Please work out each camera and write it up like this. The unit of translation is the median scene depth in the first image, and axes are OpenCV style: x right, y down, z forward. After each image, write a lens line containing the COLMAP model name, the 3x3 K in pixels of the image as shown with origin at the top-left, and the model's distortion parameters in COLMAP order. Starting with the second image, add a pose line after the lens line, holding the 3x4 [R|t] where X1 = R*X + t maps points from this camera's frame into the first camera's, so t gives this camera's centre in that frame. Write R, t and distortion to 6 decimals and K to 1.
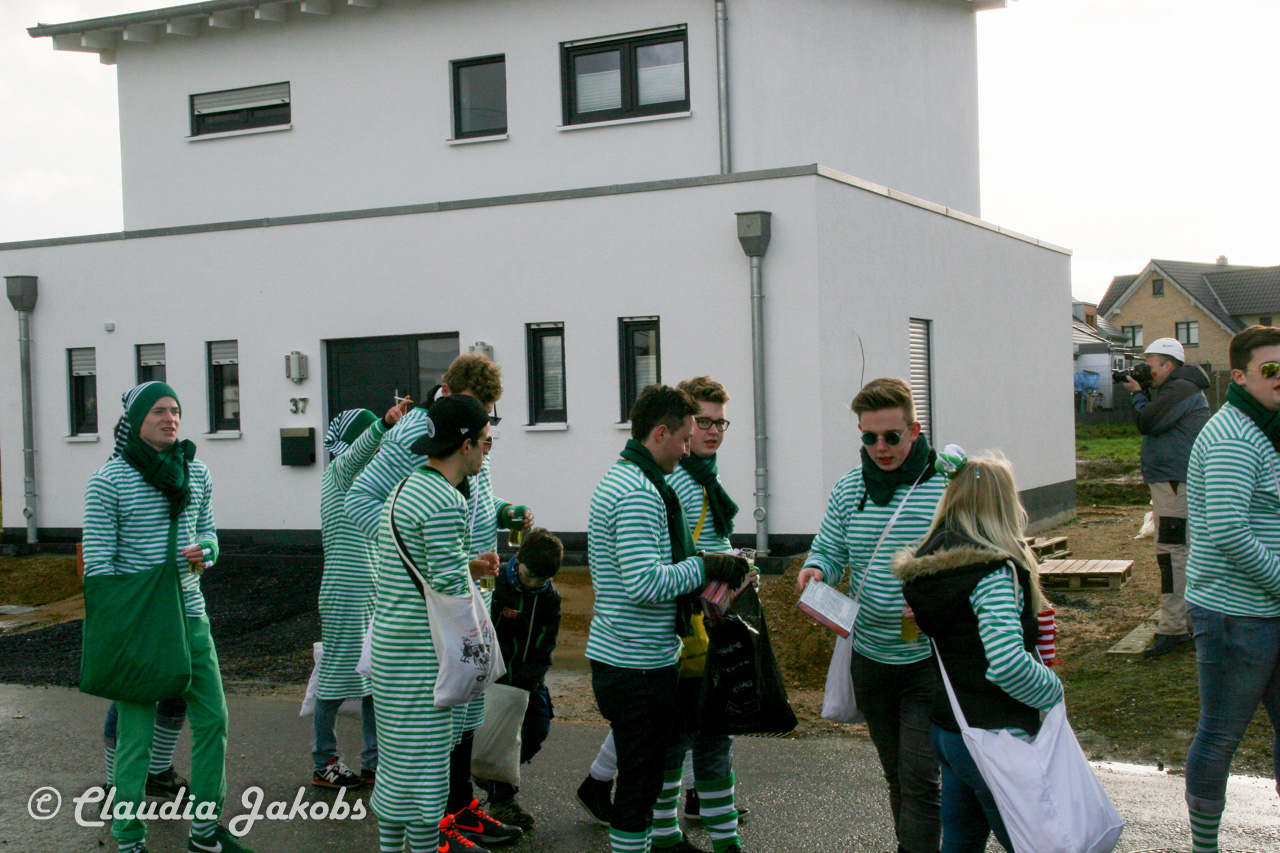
lens RADIAL K [[1650.1, 0, 640.0], [0, 1650.1, 426.5], [0, 0, 1]] dist [-0.011191, 0.502457]
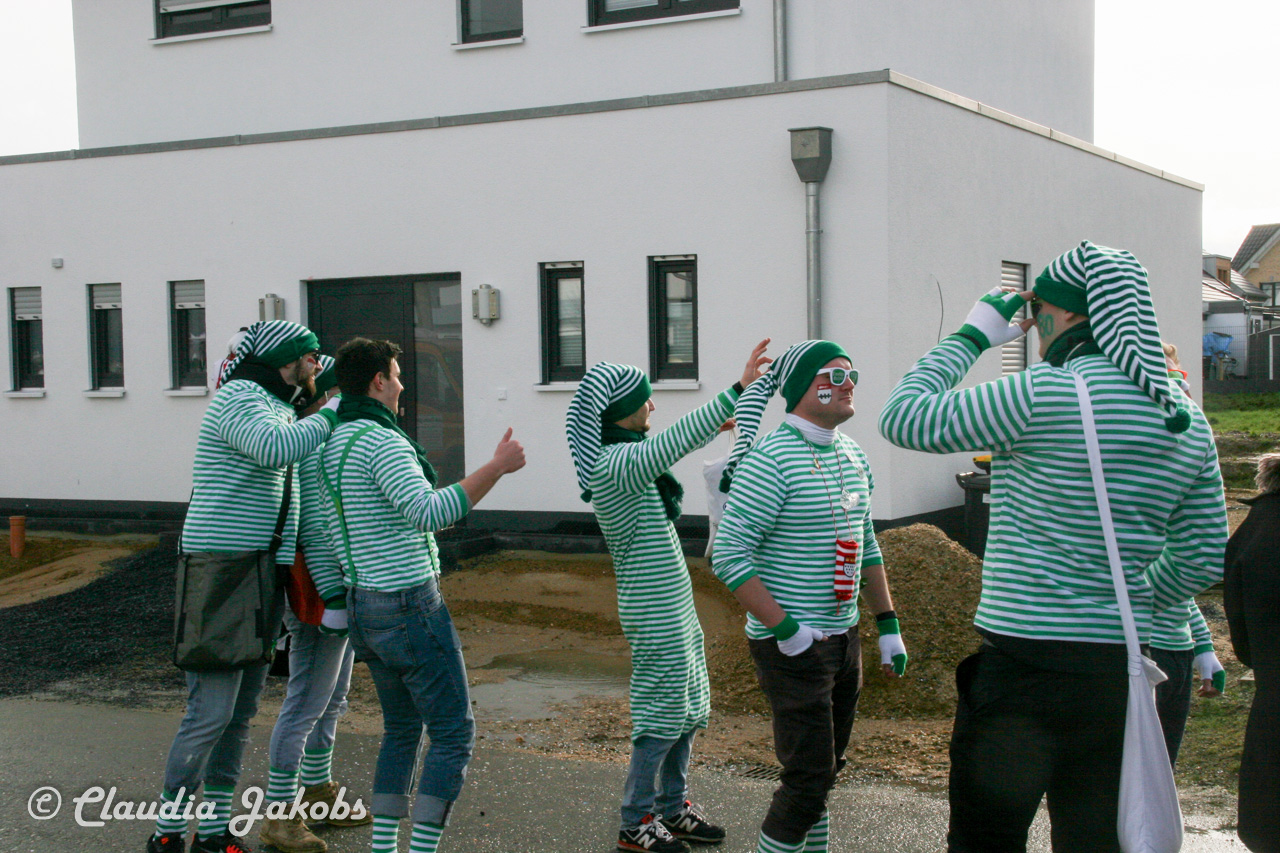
lens RADIAL K [[1813.8, 0, 645.8], [0, 1813.8, 431.6], [0, 0, 1]] dist [0.045031, 0.561243]
pose [[0.999221, 0.012935, -0.037288, 0.019783], [-0.012111, 0.999680, 0.022219, 0.002013], [0.037564, -0.021750, 0.999058, 0.077263]]
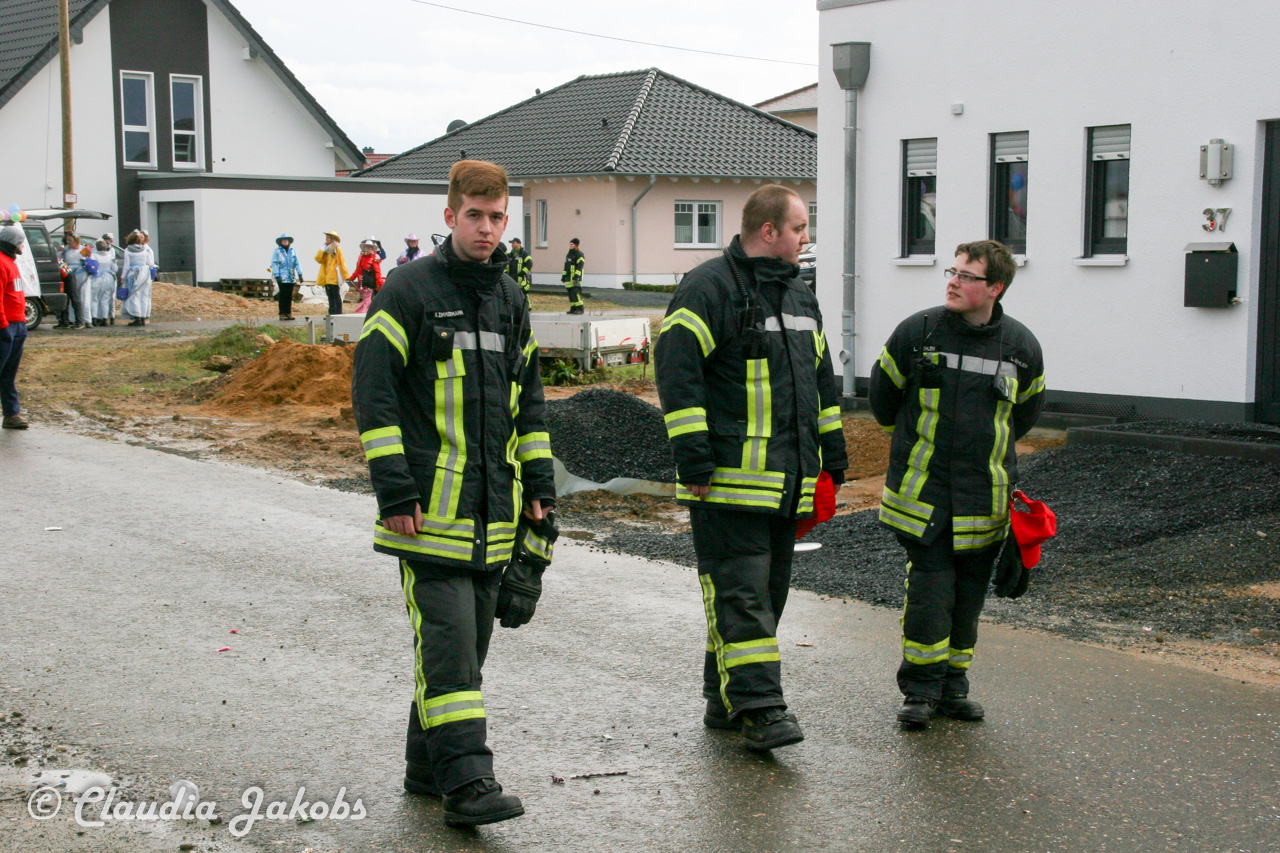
lens RADIAL K [[2094.1, 0, 645.1], [0, 2094.1, 444.6], [0, 0, 1]] dist [0.139124, 0.713874]
pose [[0.895861, 0.067924, -0.439112, -0.025855], [-0.028584, 0.995010, 0.095598, 0.002567], [0.443414, -0.073091, 0.893332, 0.103448]]
